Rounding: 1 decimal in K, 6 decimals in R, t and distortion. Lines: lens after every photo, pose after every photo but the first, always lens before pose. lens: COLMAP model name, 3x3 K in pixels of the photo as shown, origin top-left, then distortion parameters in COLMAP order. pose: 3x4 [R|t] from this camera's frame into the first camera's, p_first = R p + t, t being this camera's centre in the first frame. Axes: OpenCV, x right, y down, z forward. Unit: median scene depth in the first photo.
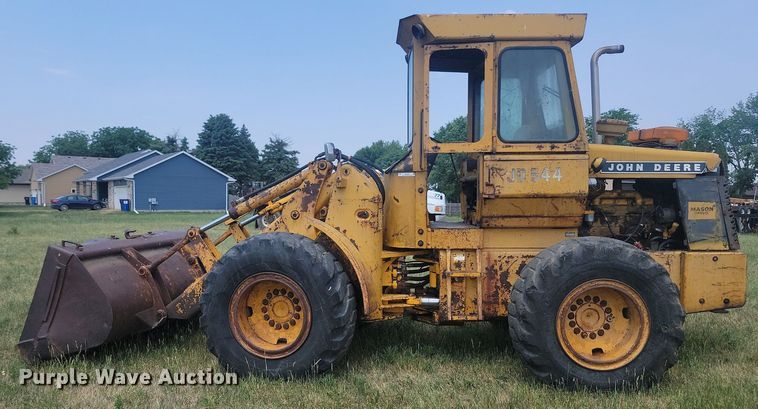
lens RADIAL K [[573.8, 0, 371.9], [0, 573.8, 225.8], [0, 0, 1]] dist [0.047271, -0.018532]
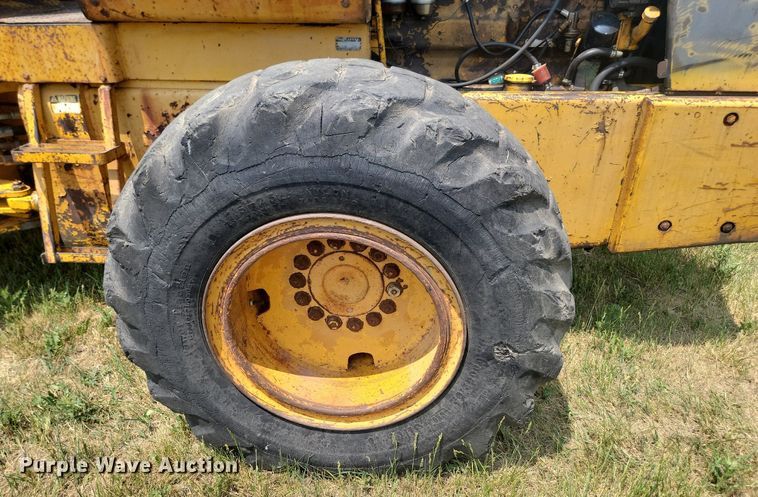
lens RADIAL K [[539.1, 0, 372.7], [0, 539.1, 283.9], [0, 0, 1]] dist [0.058183, -0.045692]
pose [[0.998185, 0.030325, -0.052036, 0.386283], [-0.003514, 0.891845, 0.452327, -0.005630], [0.060125, -0.451323, 0.890333, 0.633153]]
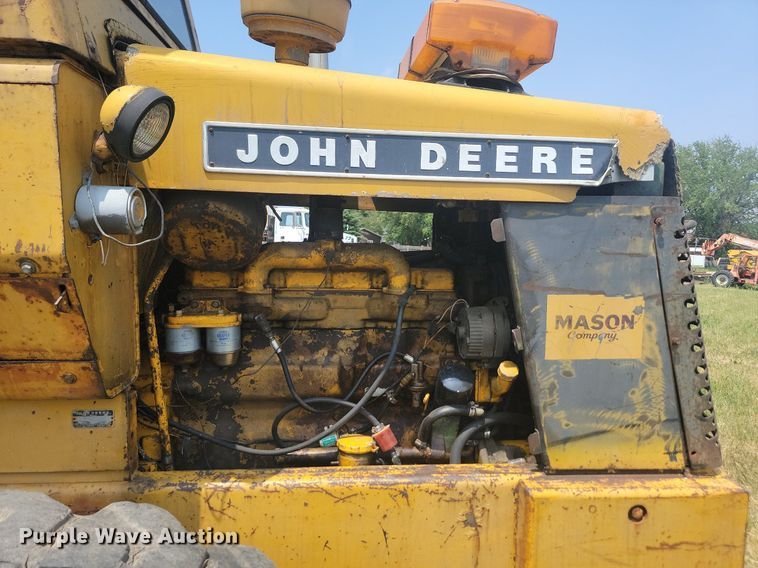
lens RADIAL K [[524.1, 0, 379.9], [0, 524.1, 284.7], [0, 0, 1]] dist [0.039277, -0.020633]
pose [[0.995593, 0.011501, 0.093068, 0.449335], [-0.015126, 0.999150, 0.038346, -0.053484], [-0.092548, -0.039585, 0.994921, 0.774136]]
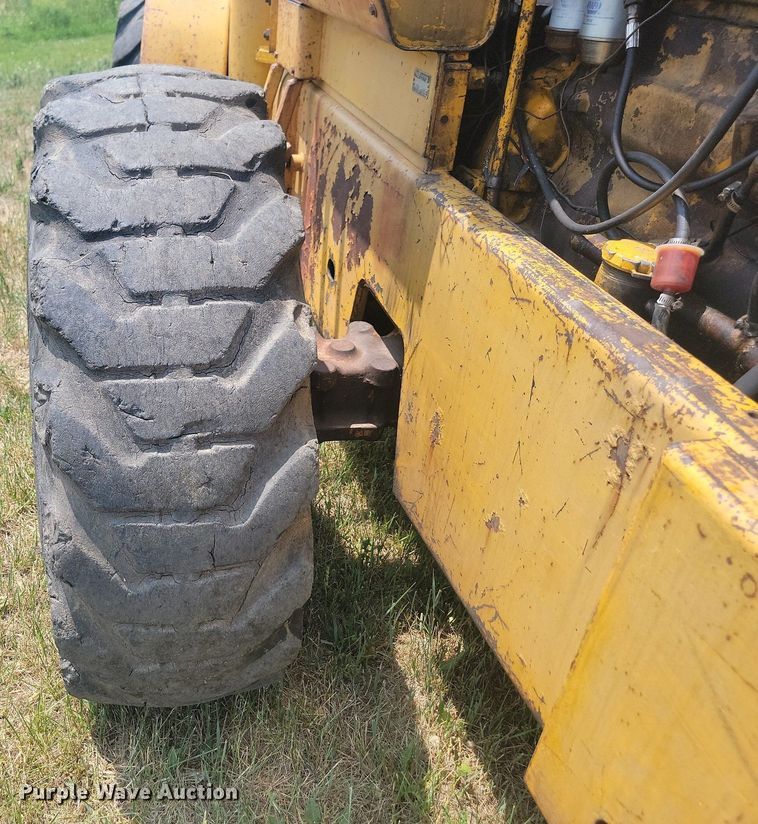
lens RADIAL K [[772.7, 0, 216.2], [0, 772.7, 401.8], [0, 0, 1]] dist [0.042121, 0.000000]
pose [[0.128250, 0.531283, -0.837431, 0.646803], [-0.096162, 0.847087, 0.522682, -0.029202], [0.987069, 0.013495, 0.159728, 0.891198]]
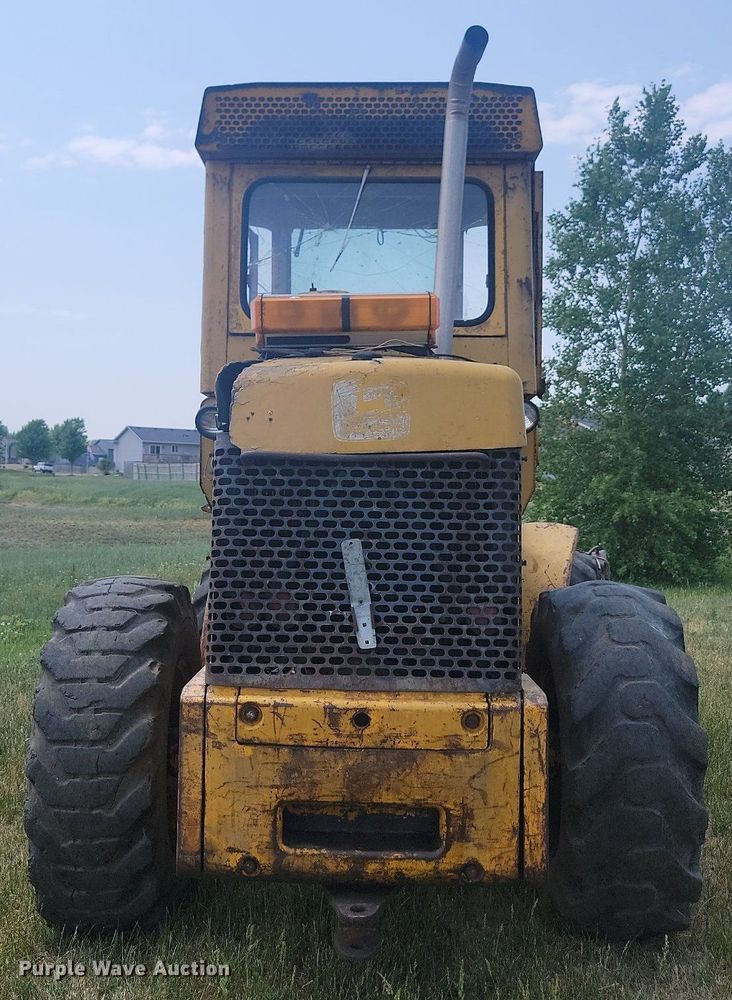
lens RADIAL K [[1157.5, 0, 338.6], [0, 1157.5, 507.1], [0, 0, 1]] dist [0.068399, 0.000000]
pose [[-0.010289, 0.021568, -0.999714, 1.218273], [-0.075102, 0.996927, 0.022281, -0.065484], [0.997123, 0.075310, -0.008638, 1.074071]]
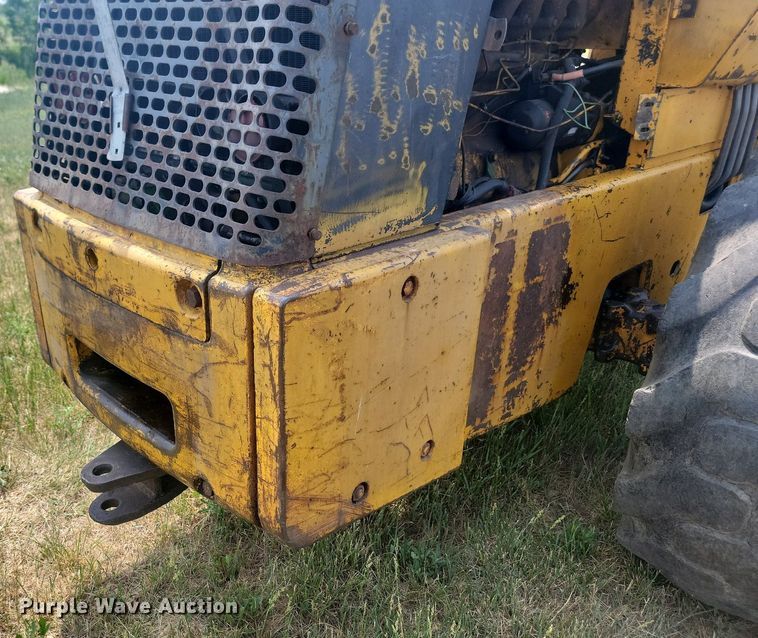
lens RADIAL K [[655.1, 0, 317.1], [0, 655.1, 354.1], [0, 0, 1]] dist [0.039637, -0.018326]
pose [[-0.707739, 0.291819, -0.643387, 0.759354], [-0.062877, 0.881070, 0.468789, -0.036023], [0.703670, 0.372234, -0.605219, 1.302172]]
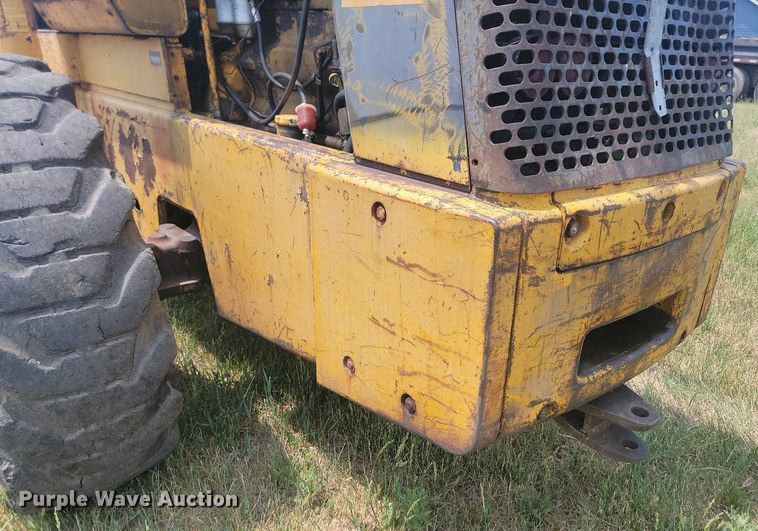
lens RADIAL K [[591.1, 0, 423.6], [0, 591.1, 331.6], [0, 0, 1]] dist [0.060936, -0.053643]
pose [[0.678421, 0.342658, -0.649869, 0.756228], [-0.082536, 0.914517, 0.396038, 0.008823], [0.730022, -0.215043, 0.648710, 0.857669]]
